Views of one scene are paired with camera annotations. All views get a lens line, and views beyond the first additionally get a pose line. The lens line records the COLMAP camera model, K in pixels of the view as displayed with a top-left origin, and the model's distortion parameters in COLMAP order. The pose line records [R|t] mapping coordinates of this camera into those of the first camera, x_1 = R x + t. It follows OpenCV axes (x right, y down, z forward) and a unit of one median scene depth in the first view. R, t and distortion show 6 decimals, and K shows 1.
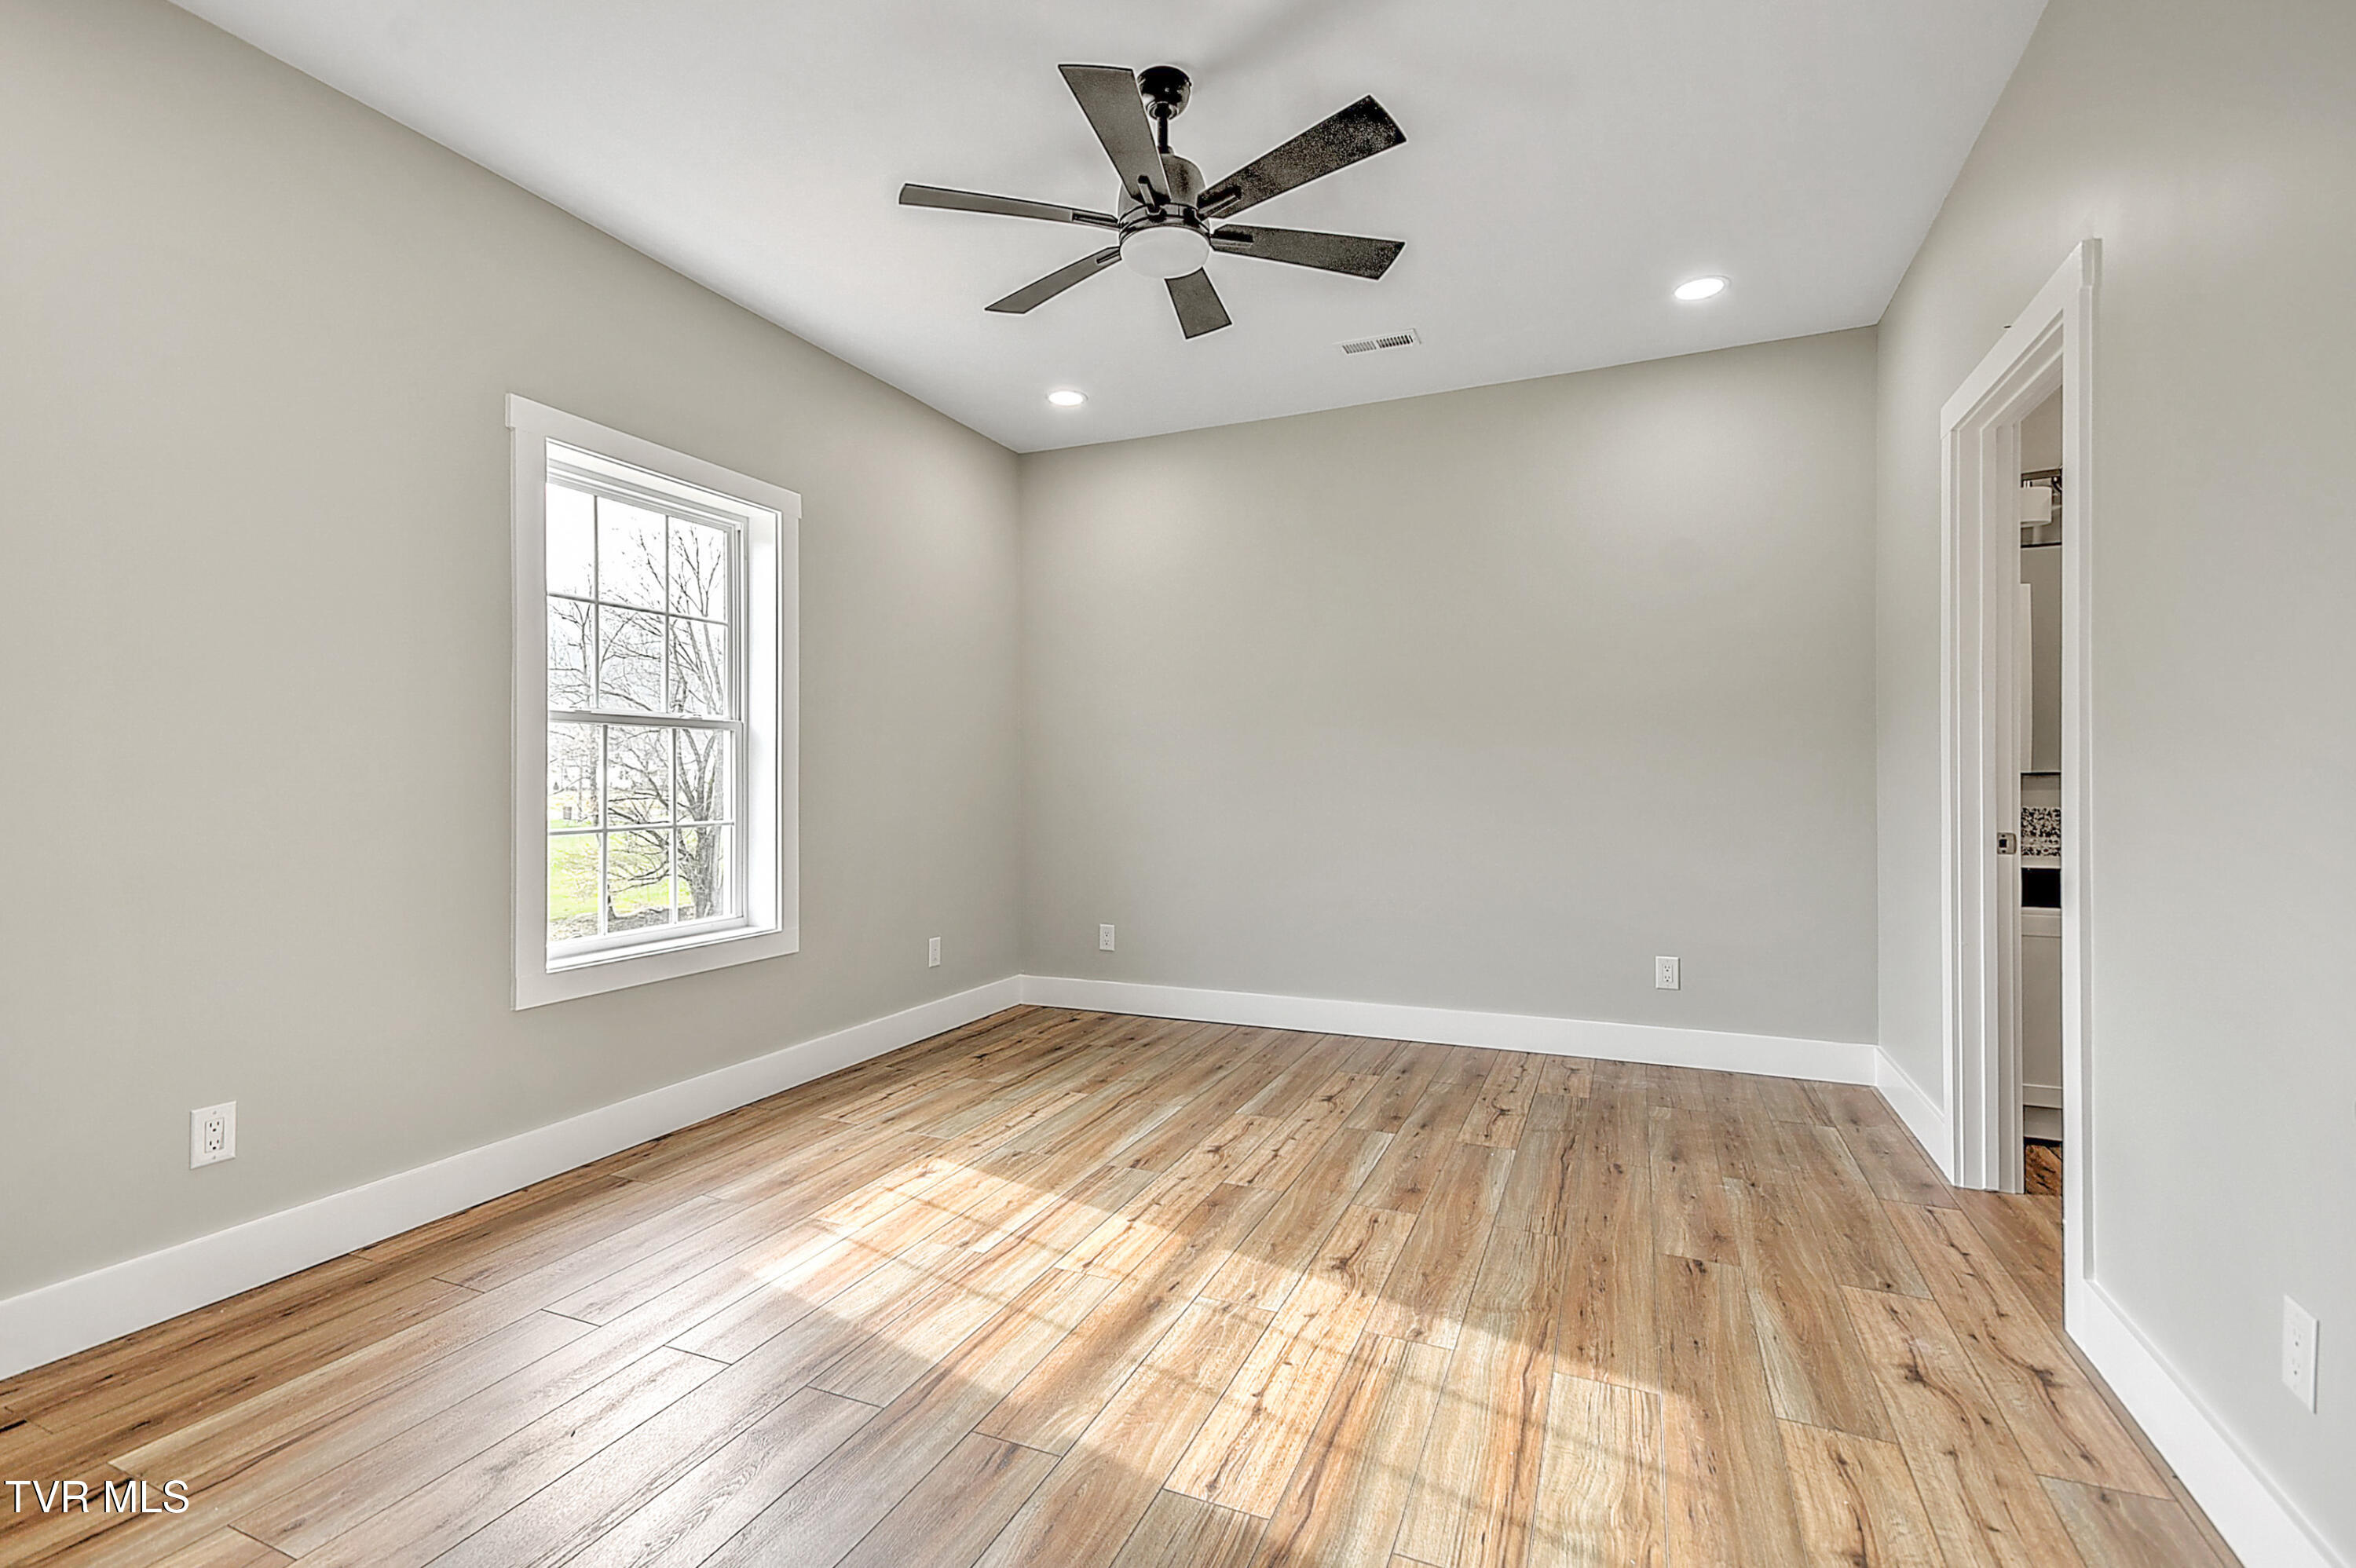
lens RADIAL K [[1071.8, 0, 1152.5], [0, 1071.8, 793.1], [0, 0, 1]] dist [0.020185, -0.006824]
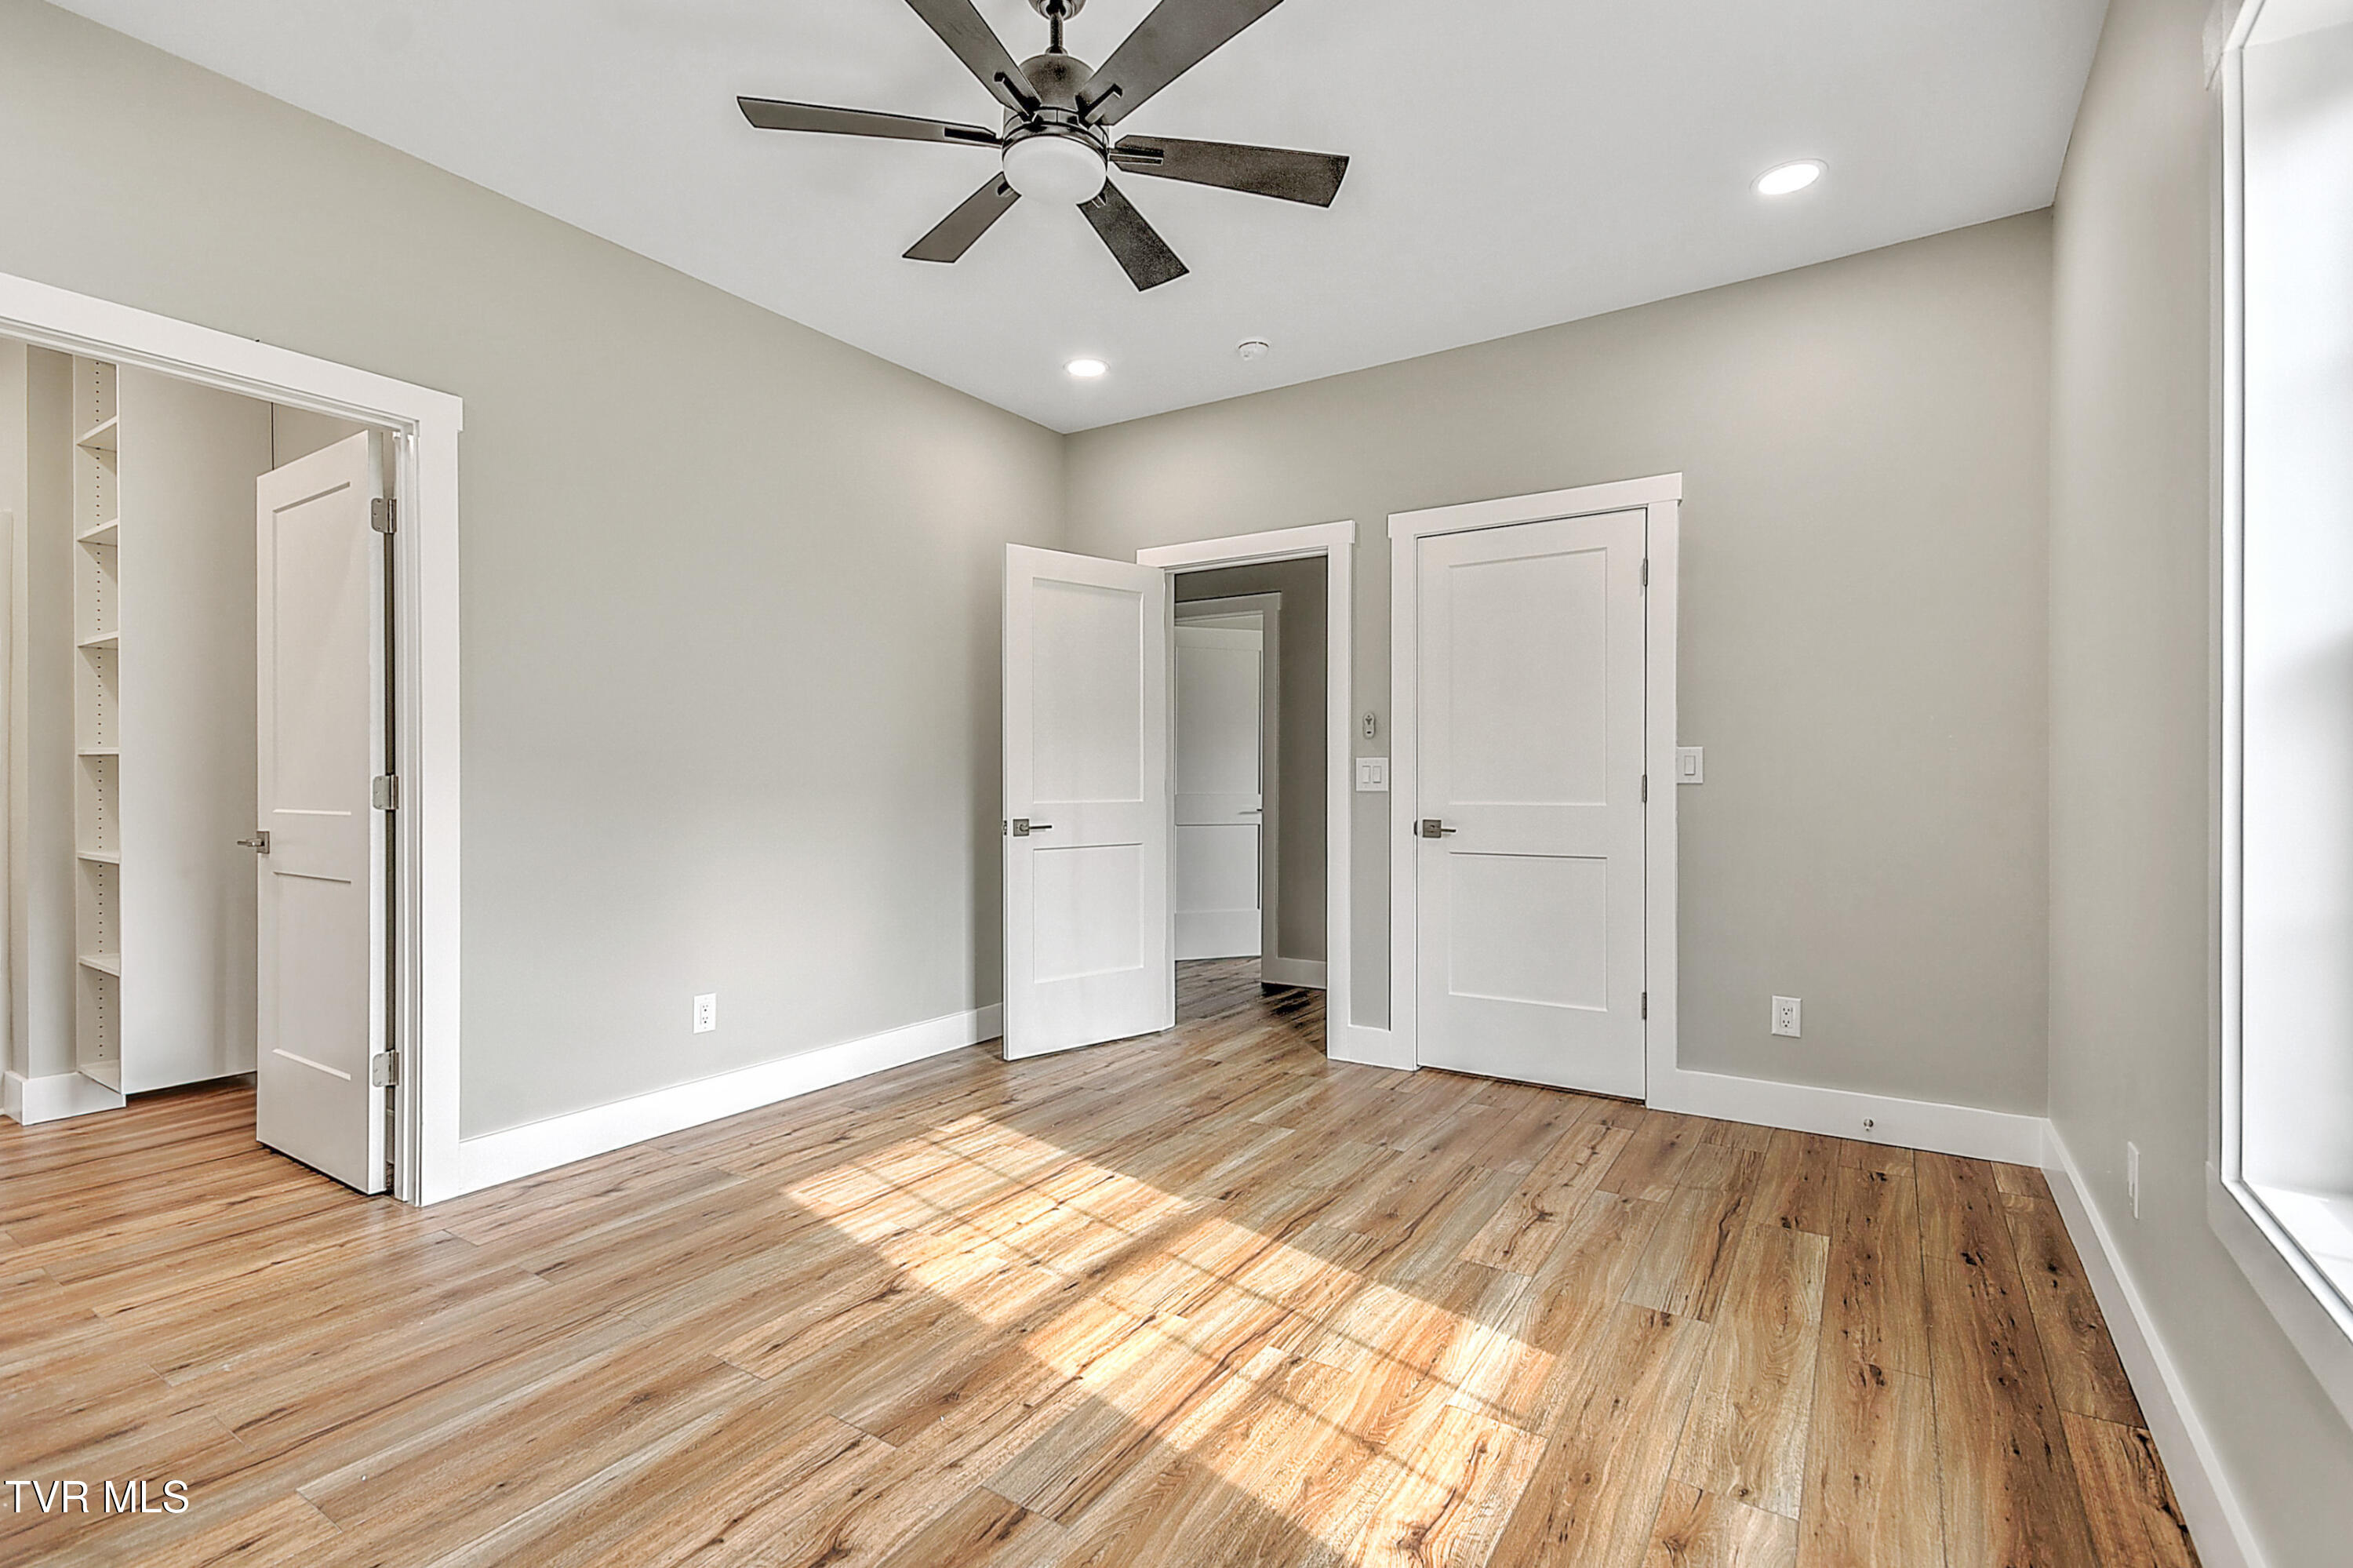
lens RADIAL K [[1070.5, 0, 1164.5], [0, 1070.5, 779.8], [0, 0, 1]] dist [0.020185, -0.006824]
pose [[-0.987859, 0.005020, 0.155272, -0.210075], [0.006862, 0.999912, 0.011332, -0.022994], [-0.155201, 0.012260, -0.987807, 1.843247]]
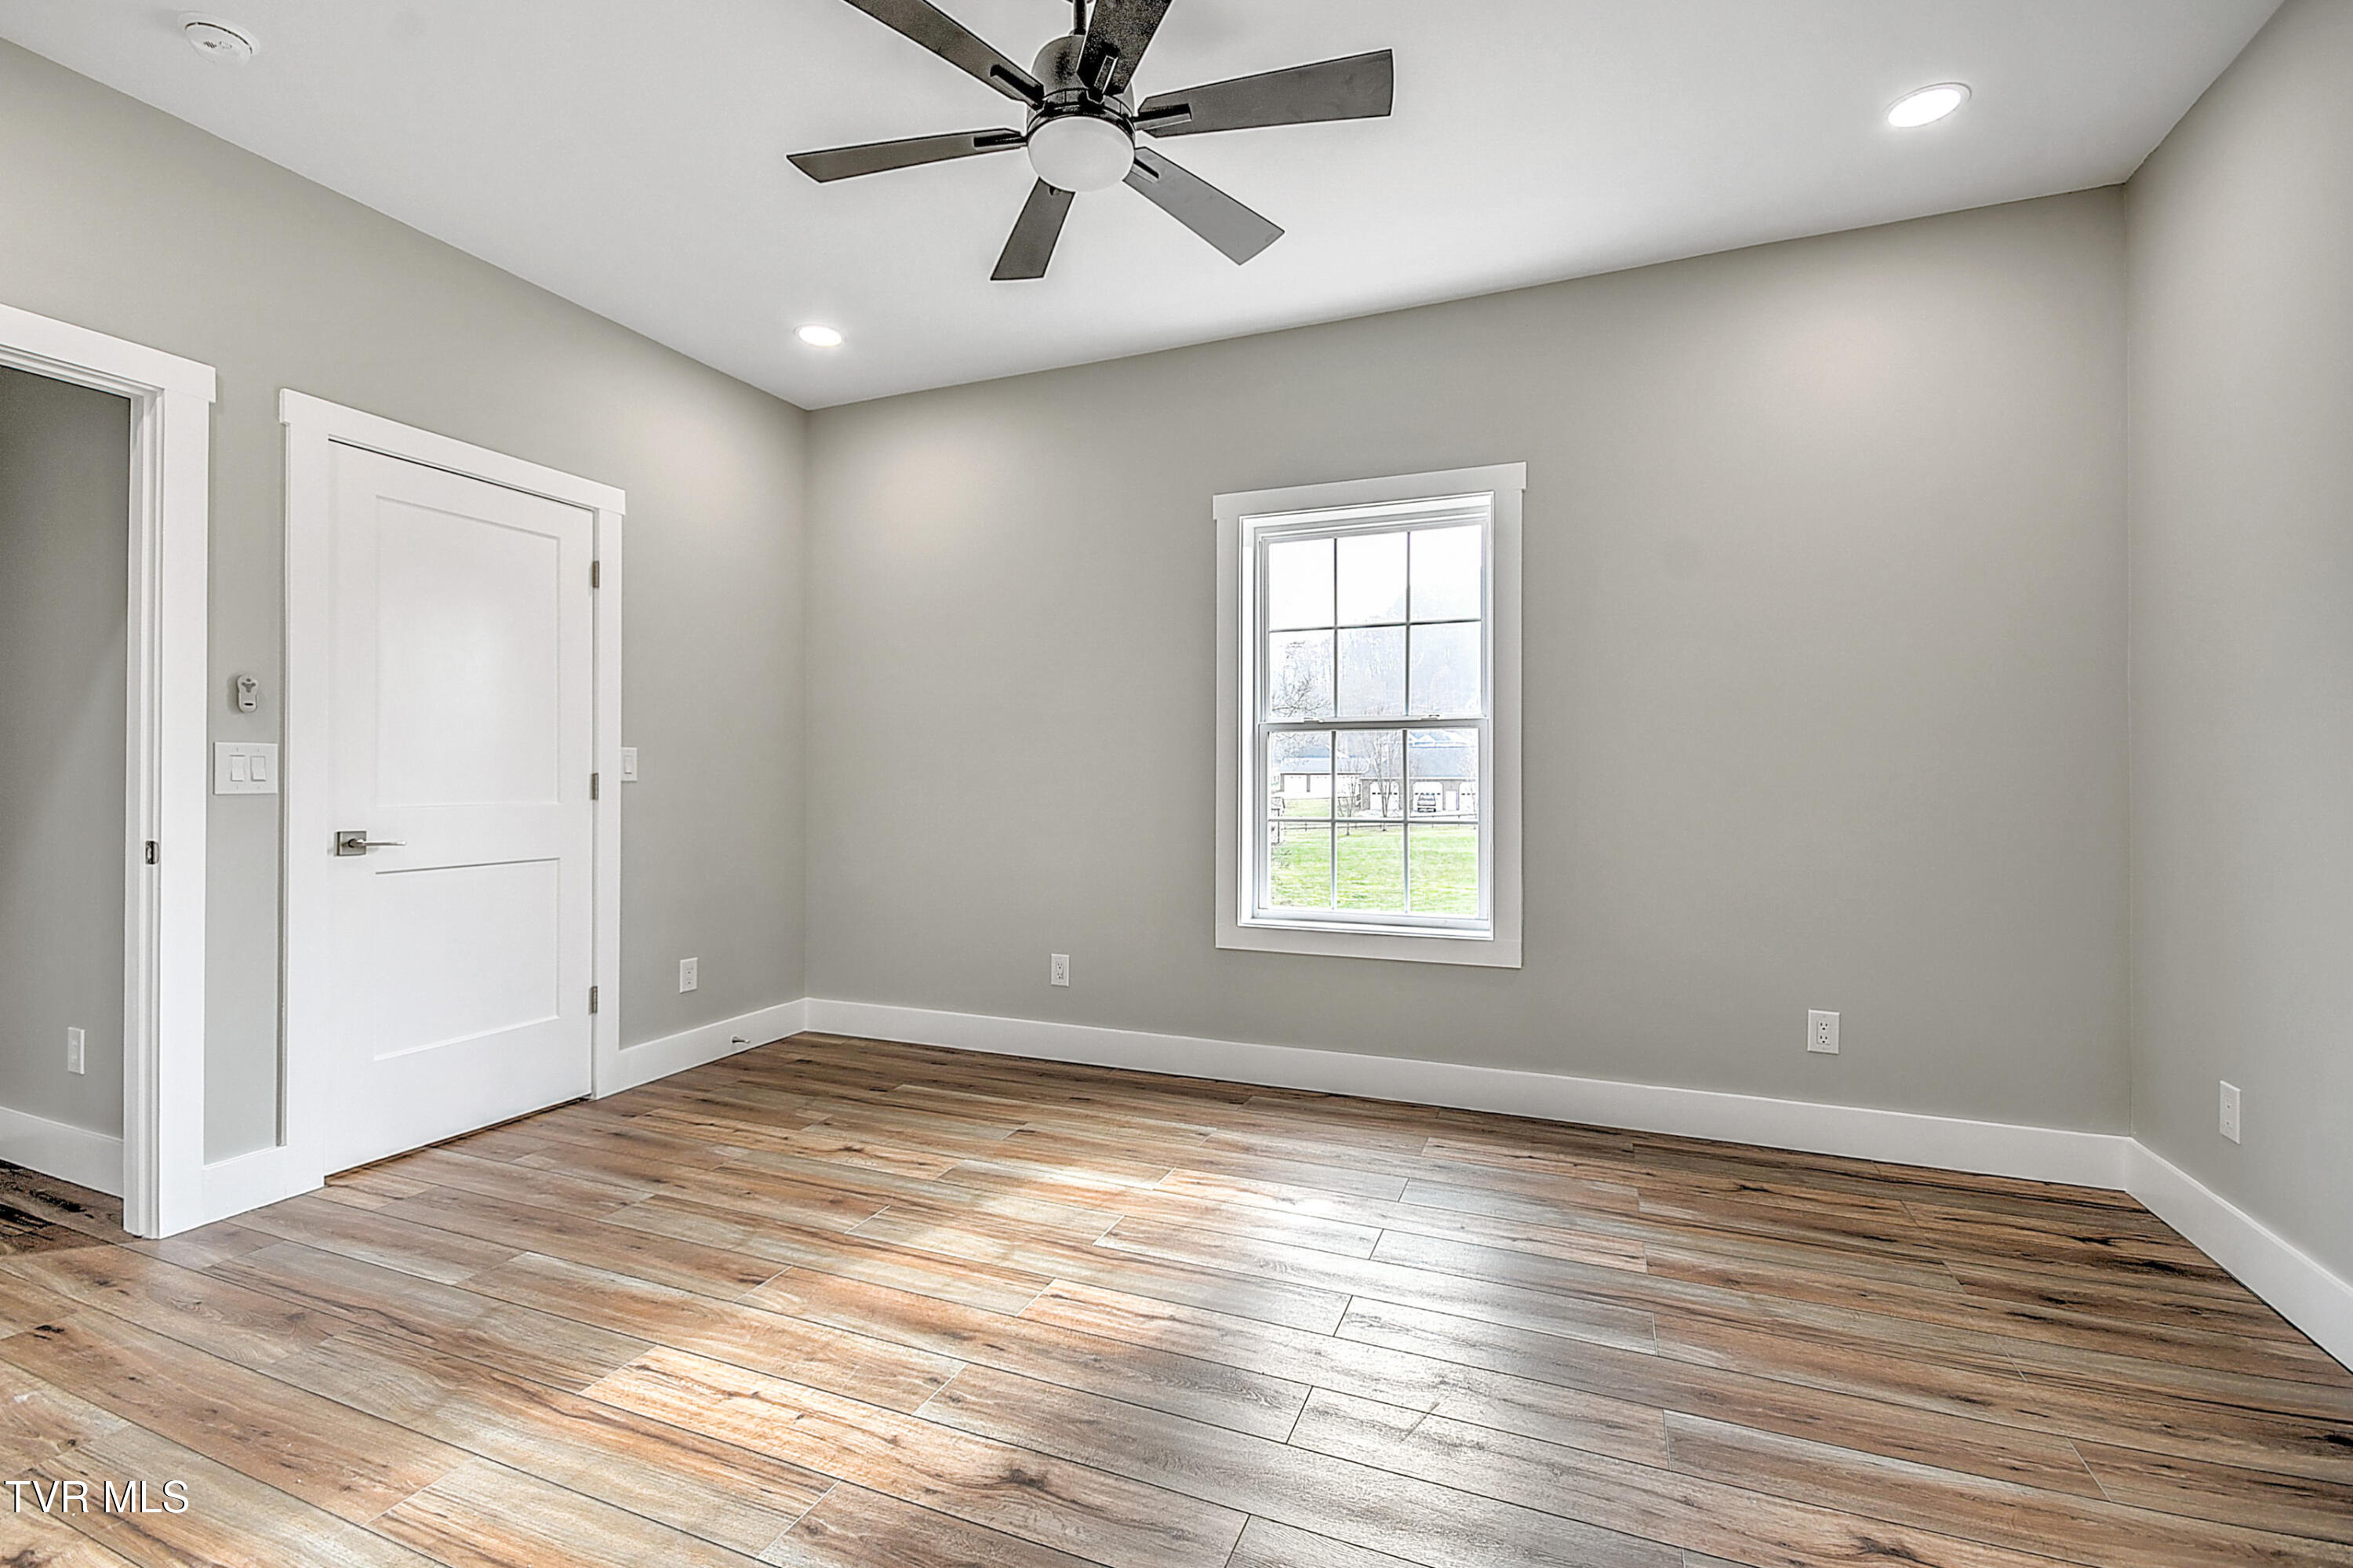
lens RADIAL K [[1022.1, 0, 1149.5], [0, 1022.1, 768.6], [0, 0, 1]] dist [0.010460, -0.002996]
pose [[0.019171, -0.009213, -0.999774, 0.816603], [-0.013938, 0.999858, -0.009481, -0.012158], [0.999719, 0.014116, 0.019040, 1.032366]]
